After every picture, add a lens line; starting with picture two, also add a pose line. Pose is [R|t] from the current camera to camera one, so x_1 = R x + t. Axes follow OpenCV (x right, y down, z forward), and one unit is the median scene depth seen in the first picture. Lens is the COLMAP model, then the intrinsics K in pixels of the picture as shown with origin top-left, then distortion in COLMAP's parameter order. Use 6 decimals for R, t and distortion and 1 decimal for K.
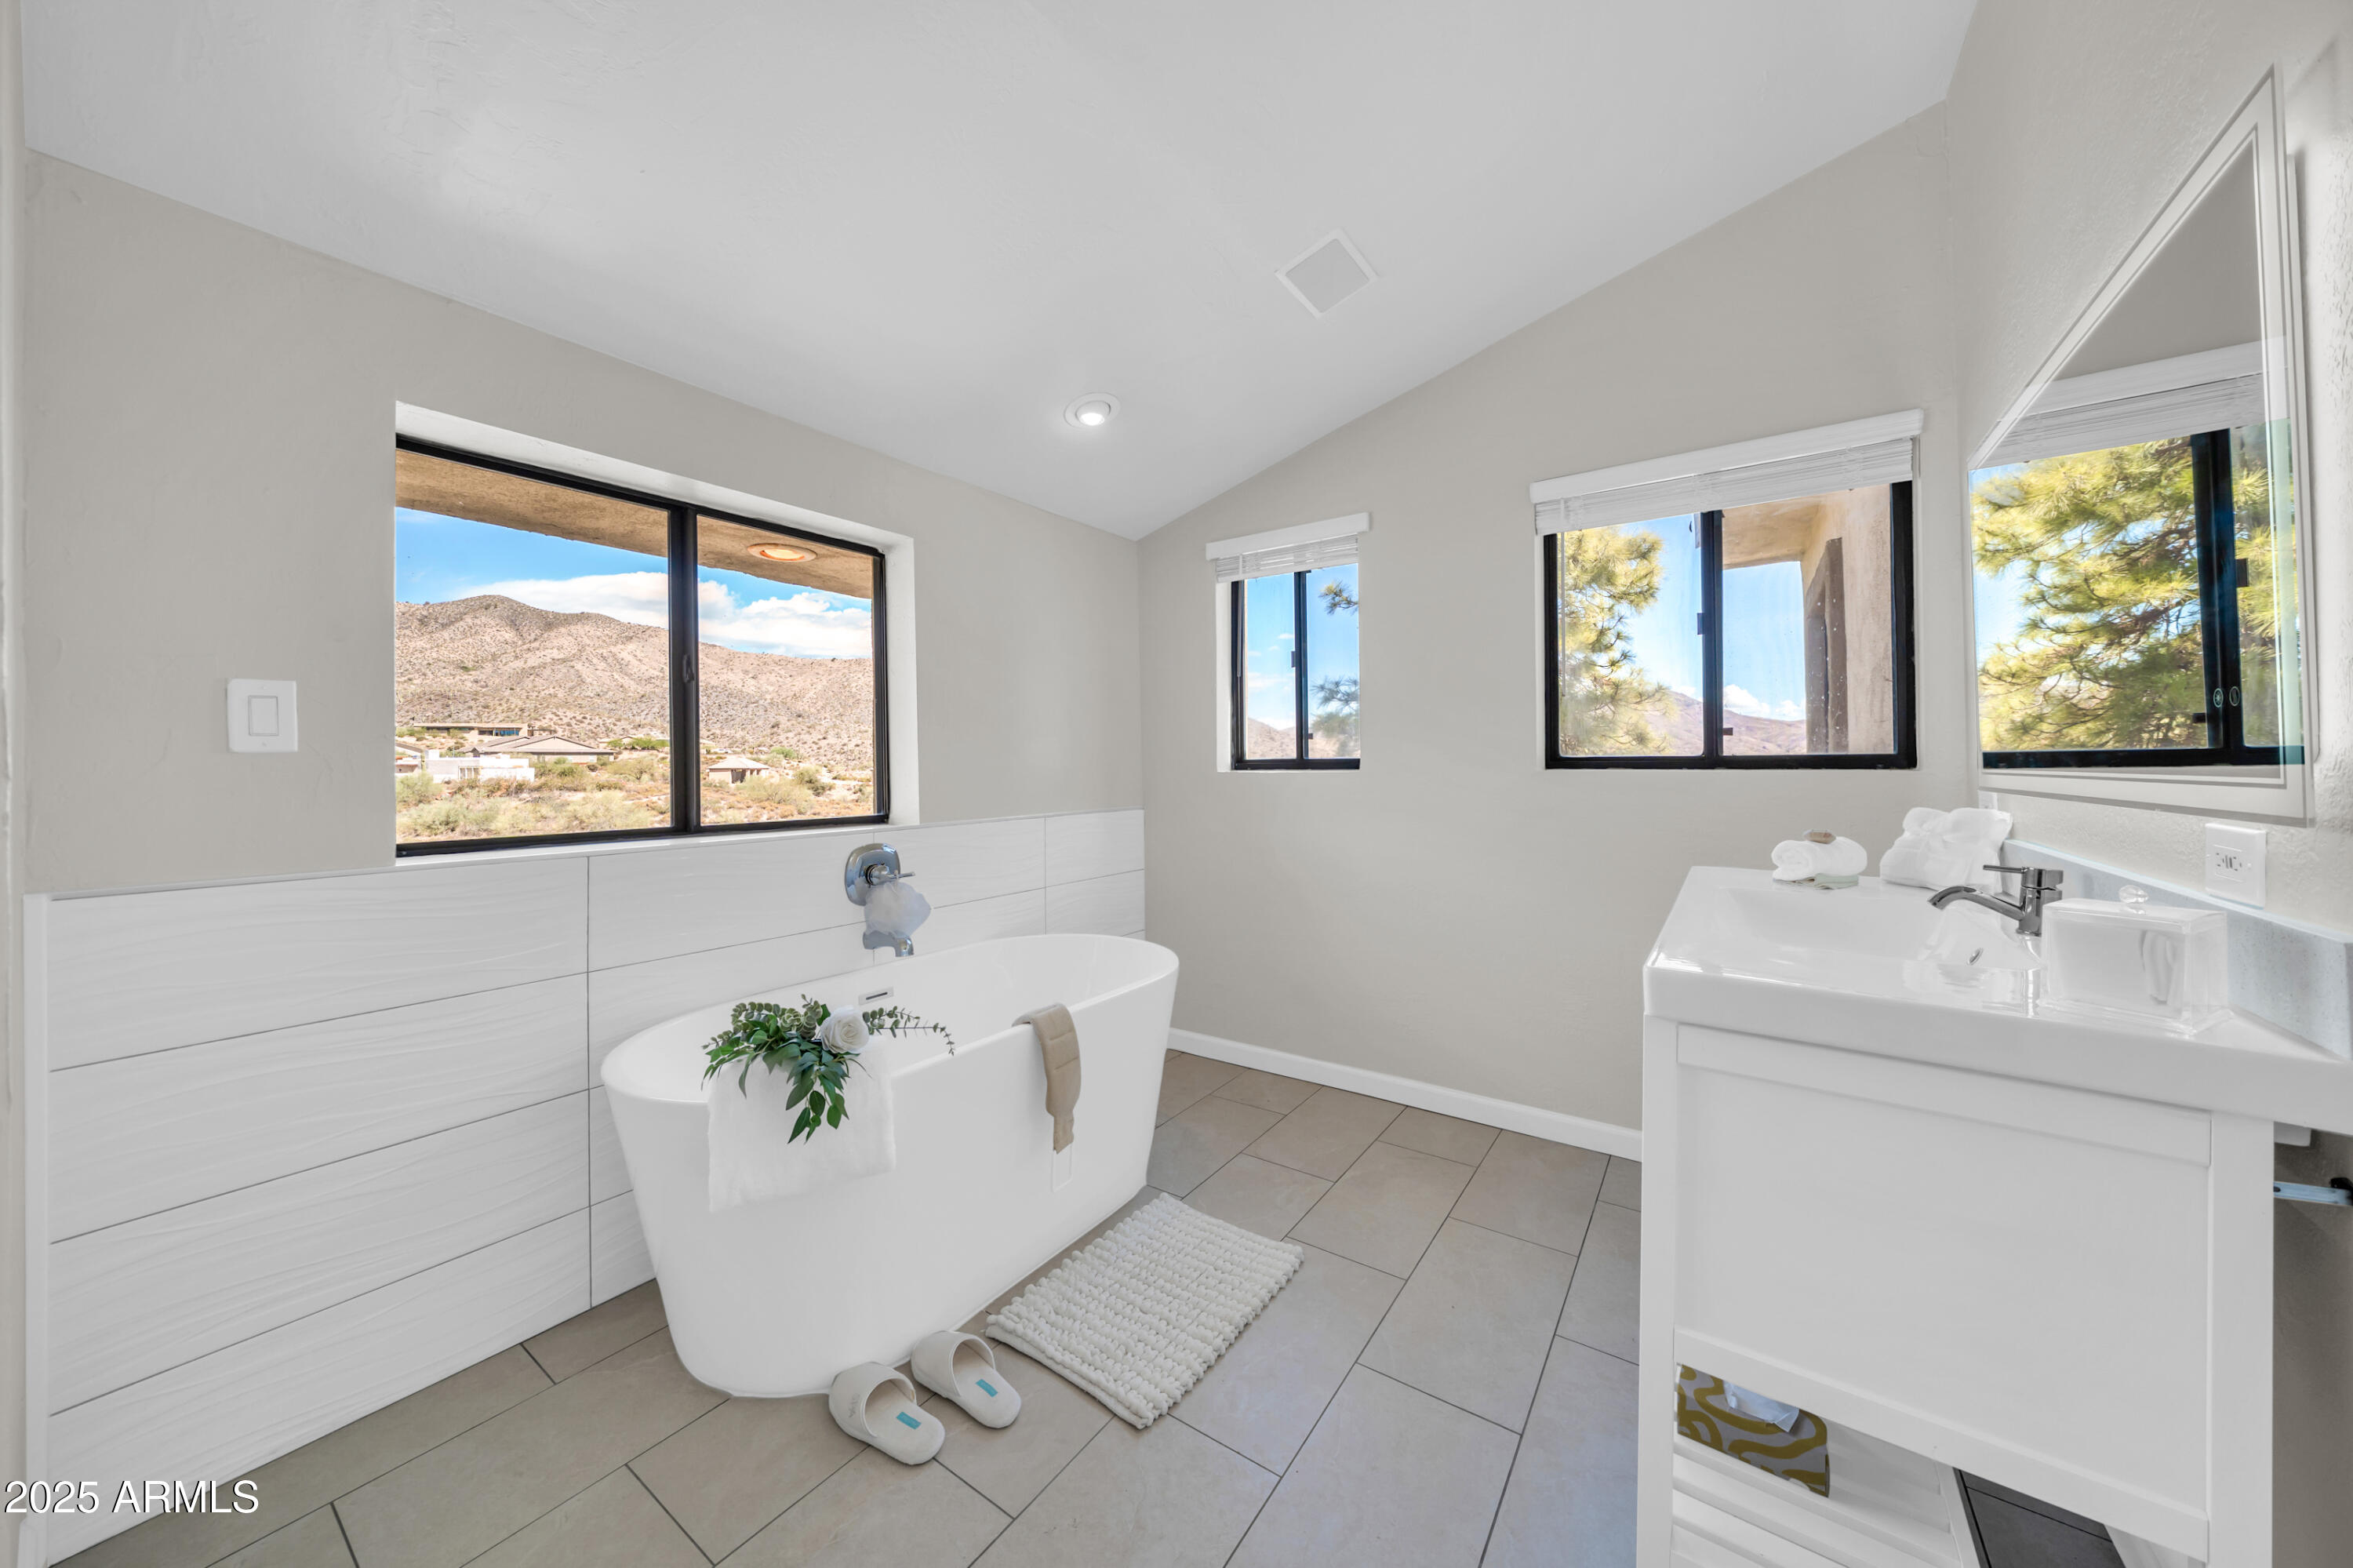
lens RADIAL K [[807.2, 0, 1168.0], [0, 807.2, 753.4], [0, 0, 1]] dist [-0.006562, -0.000855]
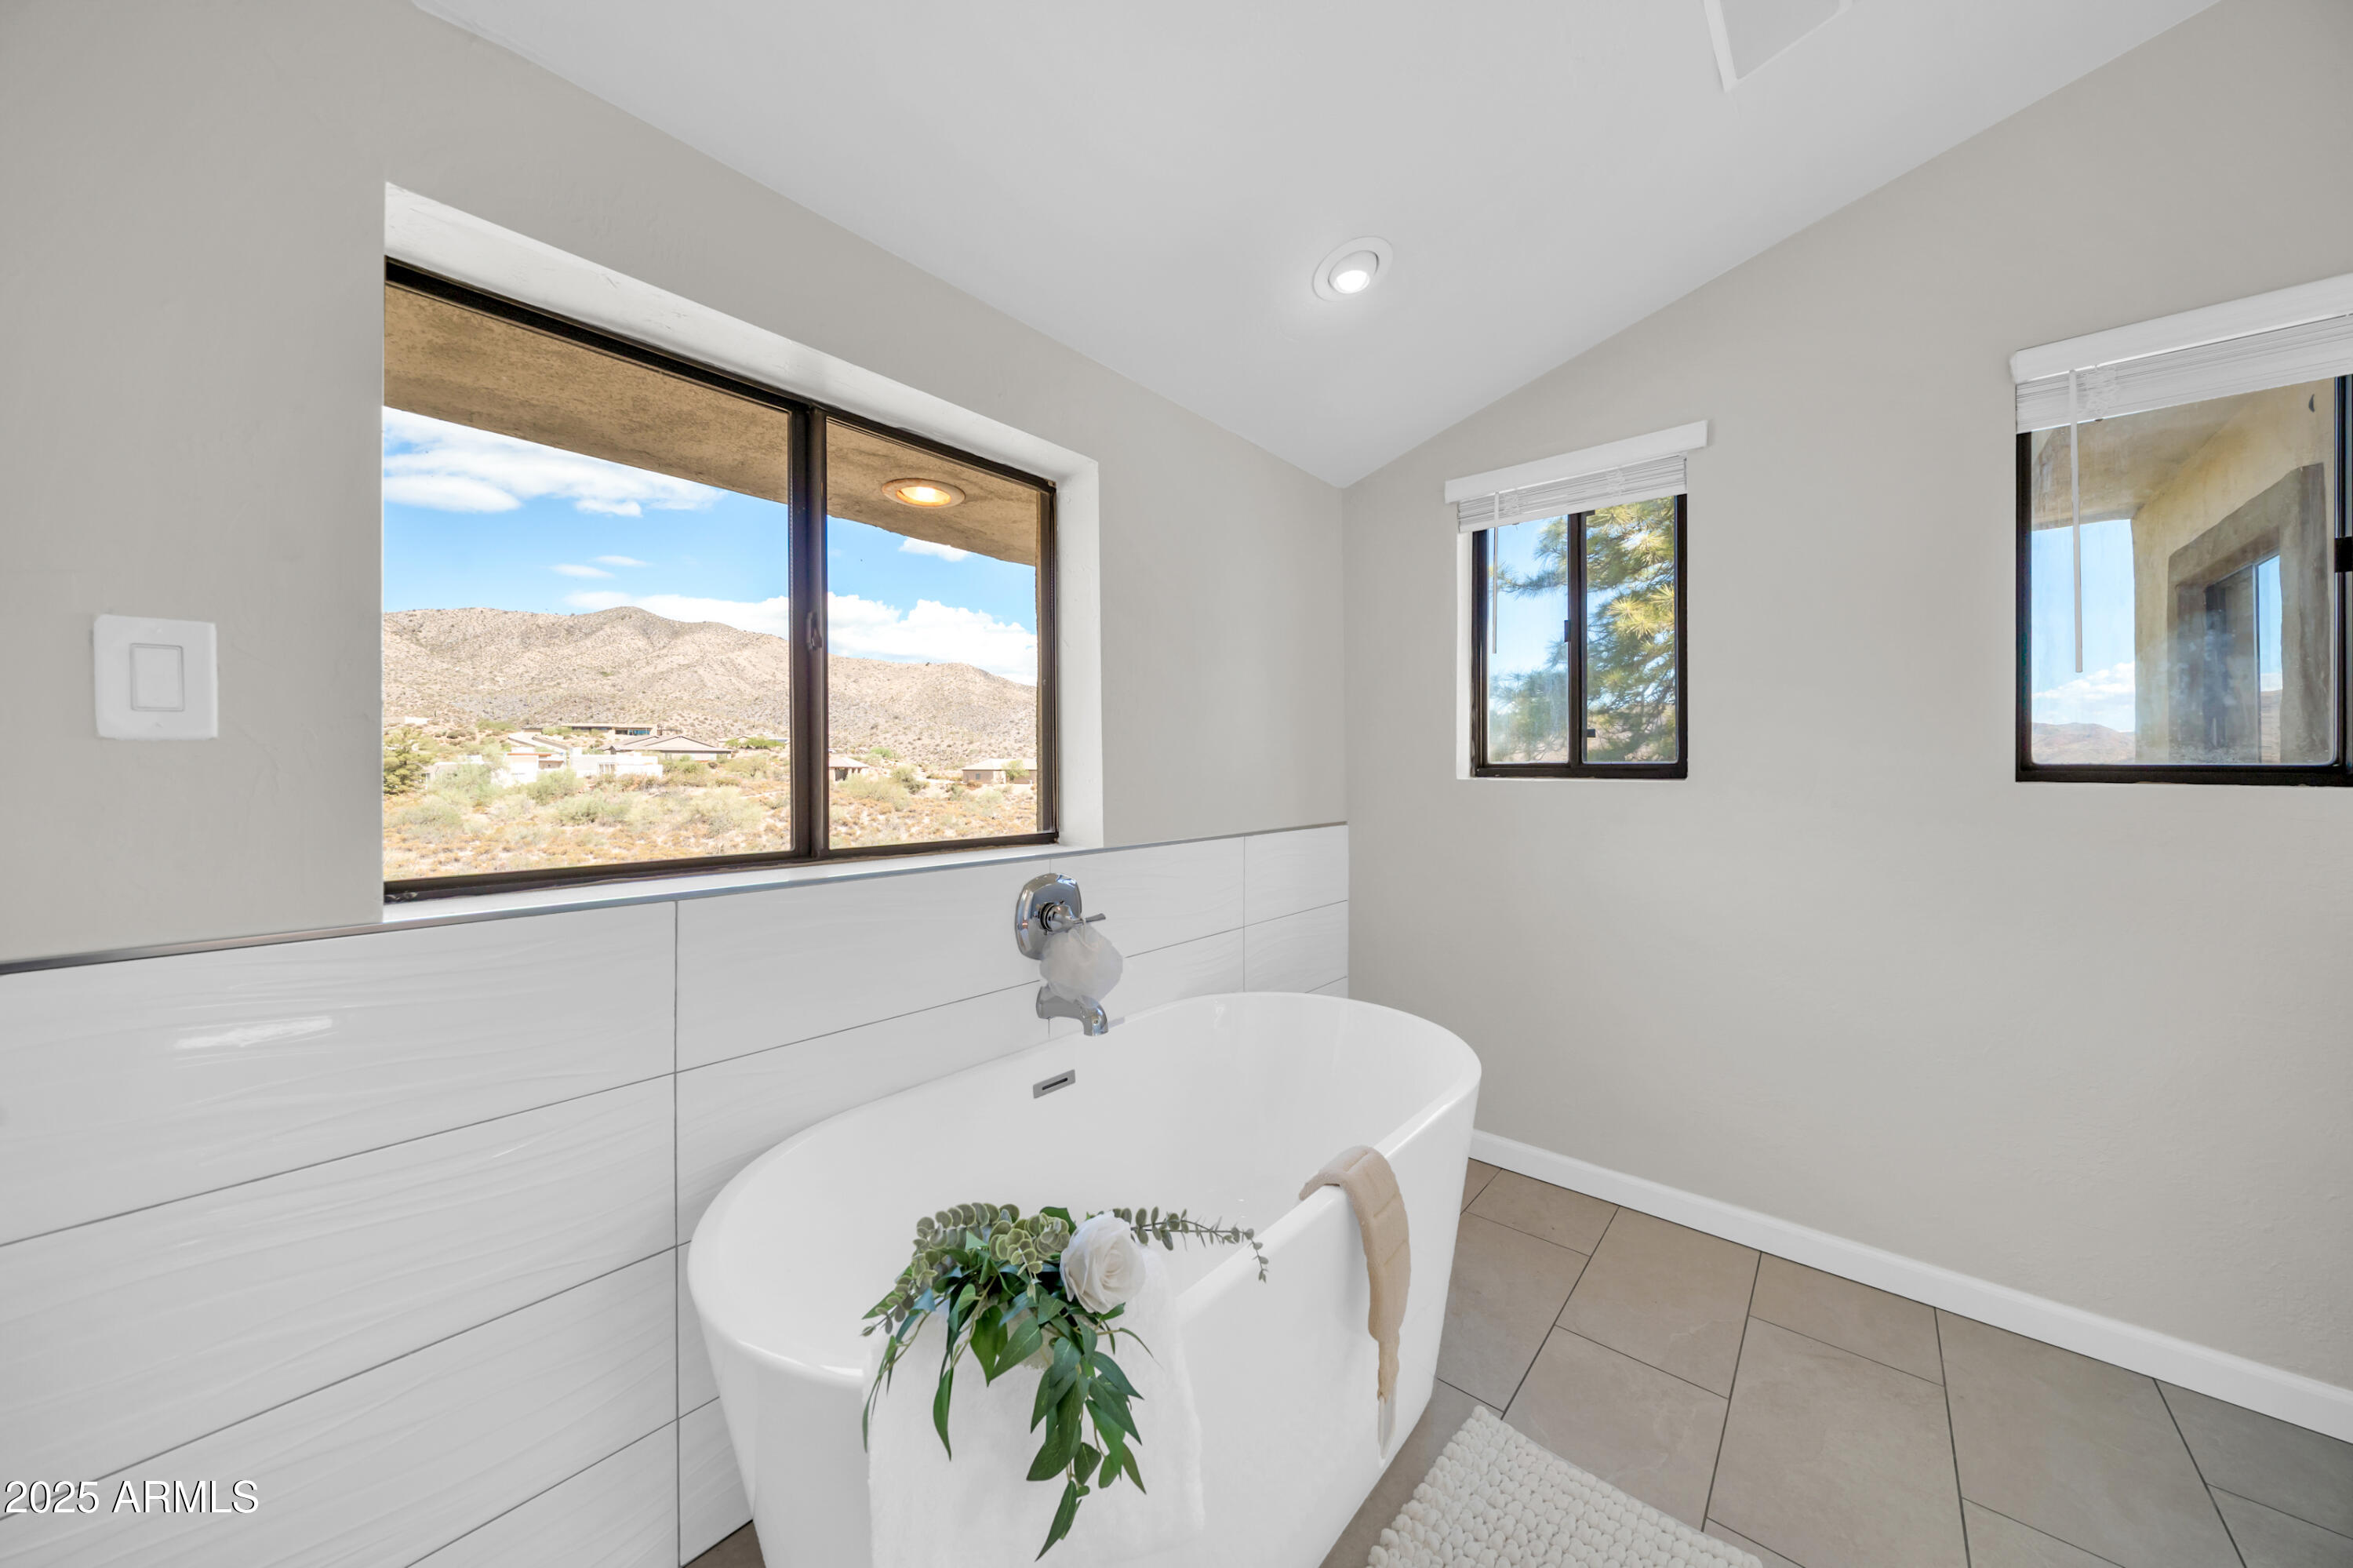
lens RADIAL K [[807.2, 0, 1156.3], [0, 807.2, 764.3], [0, 0, 1]] dist [-0.006562, -0.000855]
pose [[0.993019, 0.009055, -0.117603, -0.191616], [-0.007843, 0.999911, 0.010769, 0.003562], [0.117690, -0.009771, 0.993002, 0.296988]]
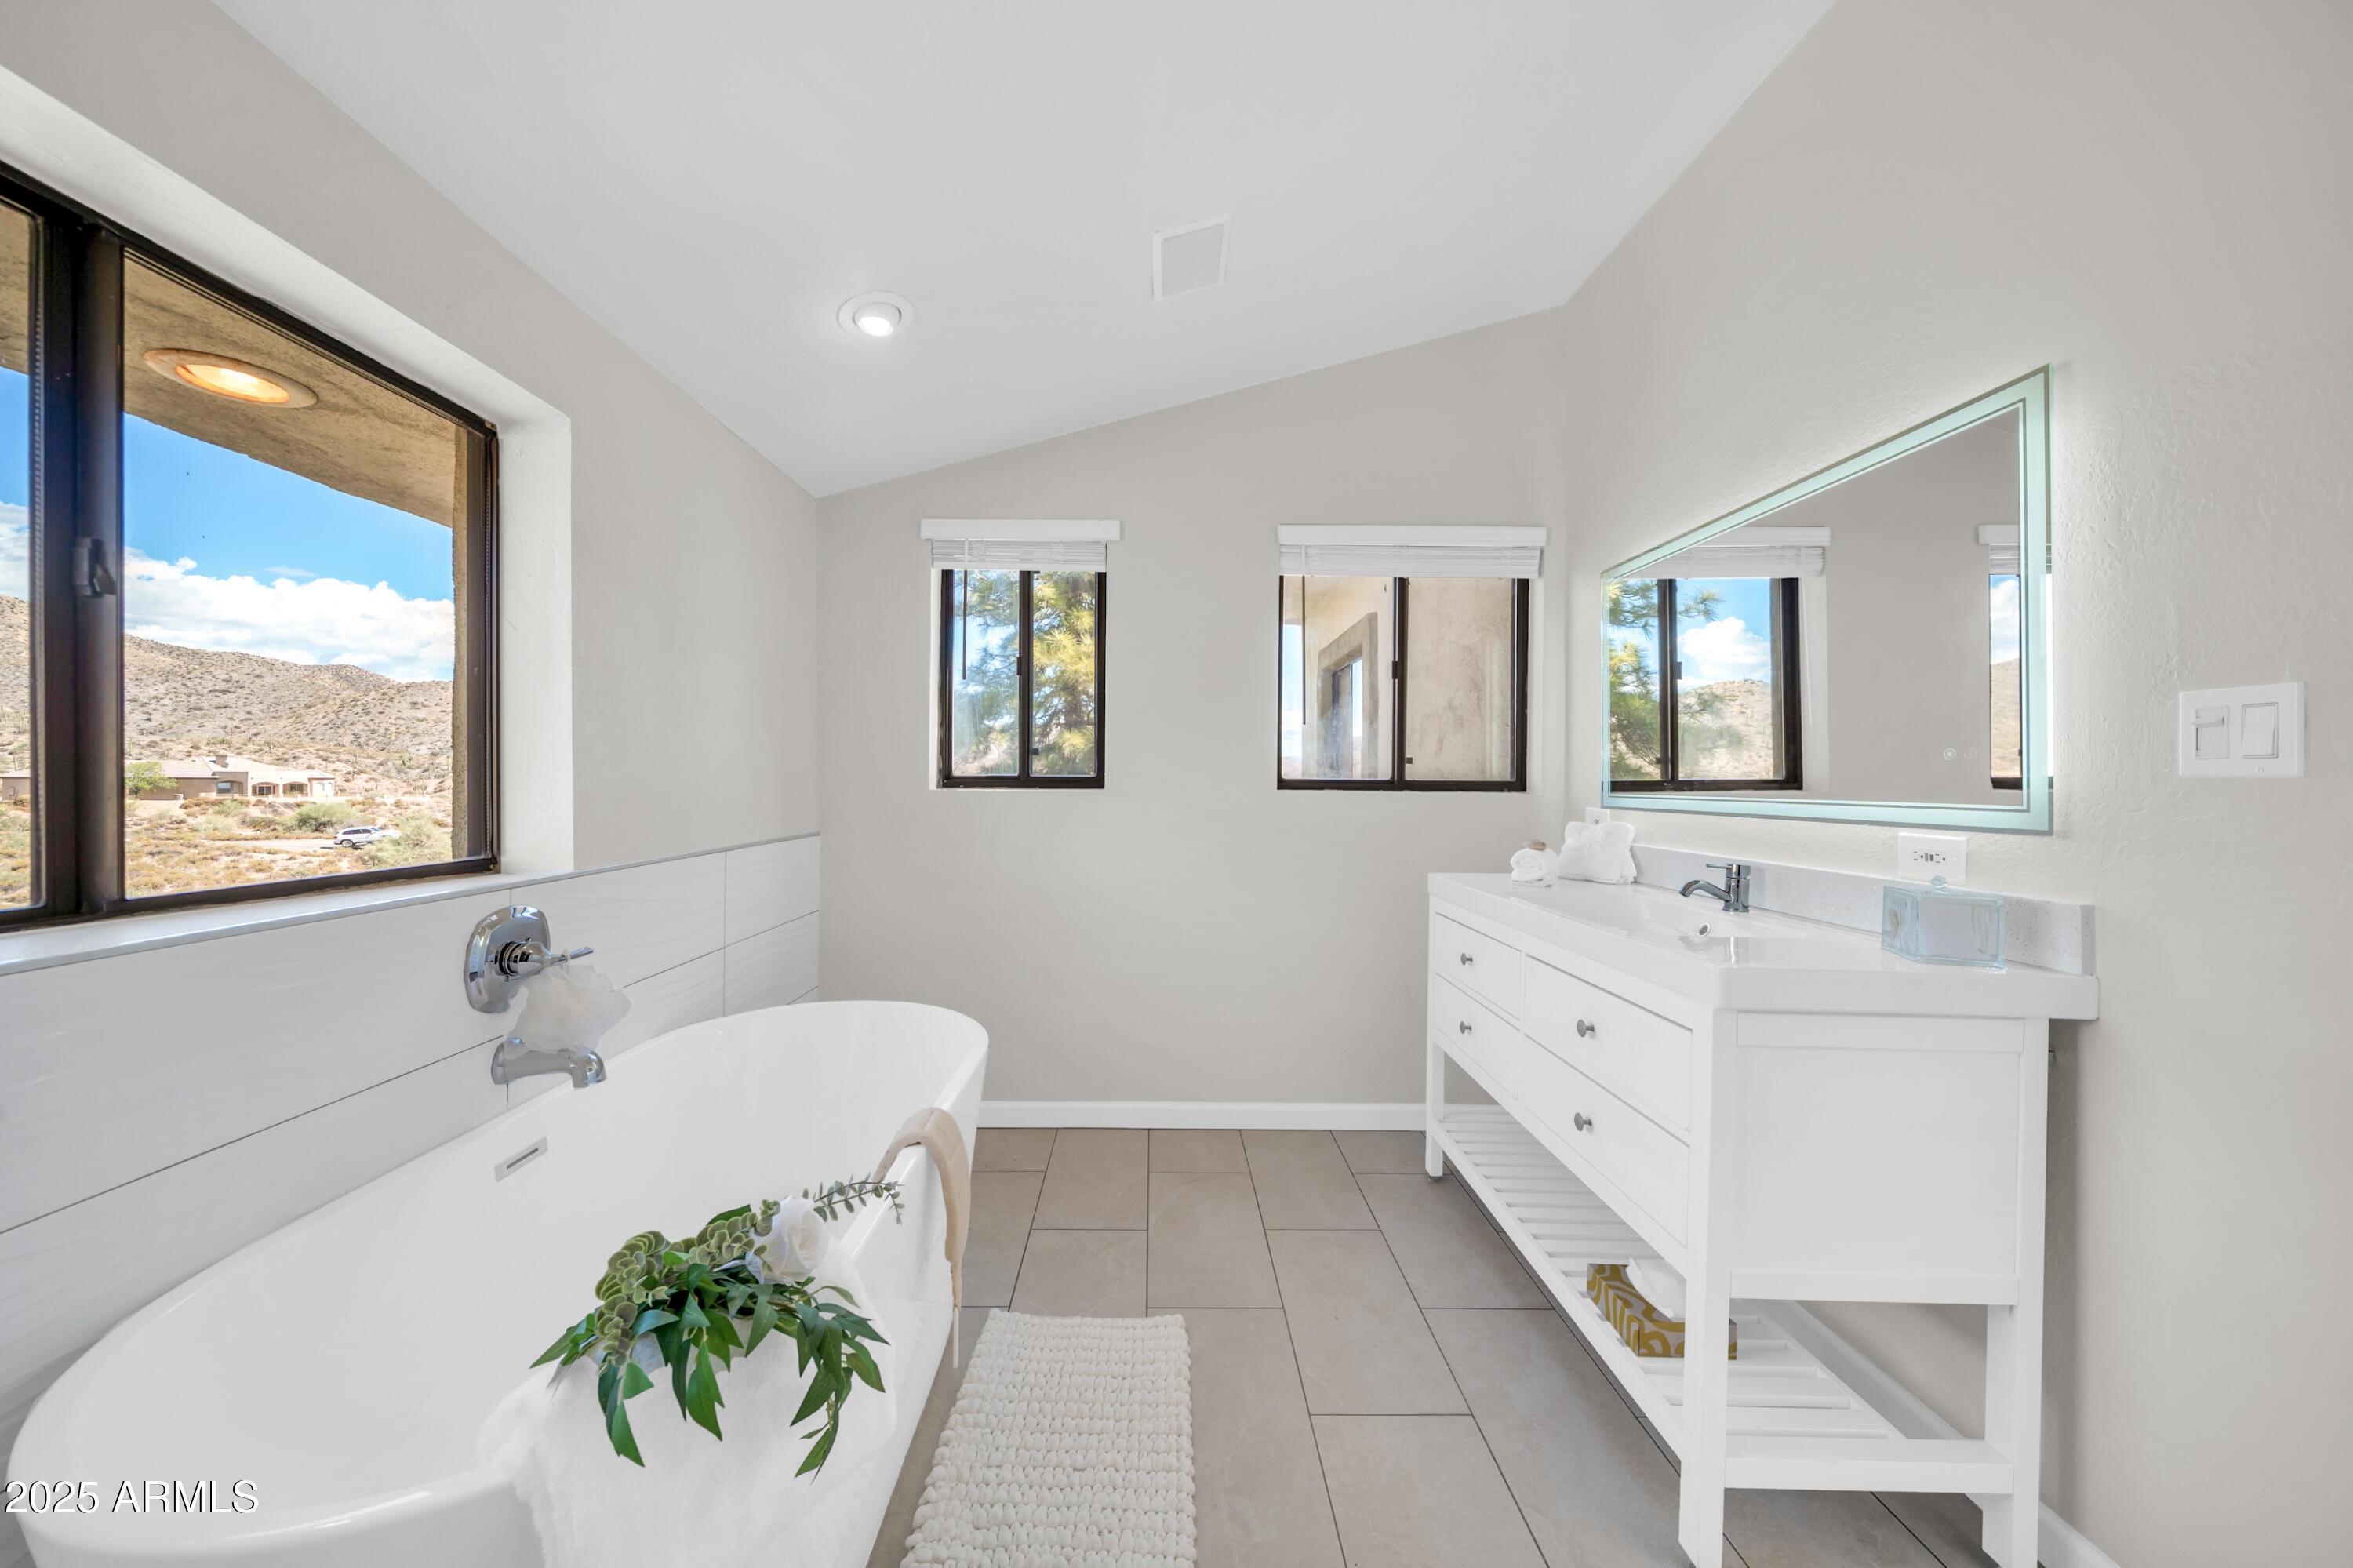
lens RADIAL K [[807.2, 0, 1169.4], [0, 807.2, 774.5], [0, 0, 1]] dist [-0.006562, -0.000855]
pose [[0.811399, 0.017798, 0.584222, -0.331068], [-0.021526, 0.999768, -0.000561, 0.002432], [-0.584097, -0.012121, 0.811594, 0.235376]]
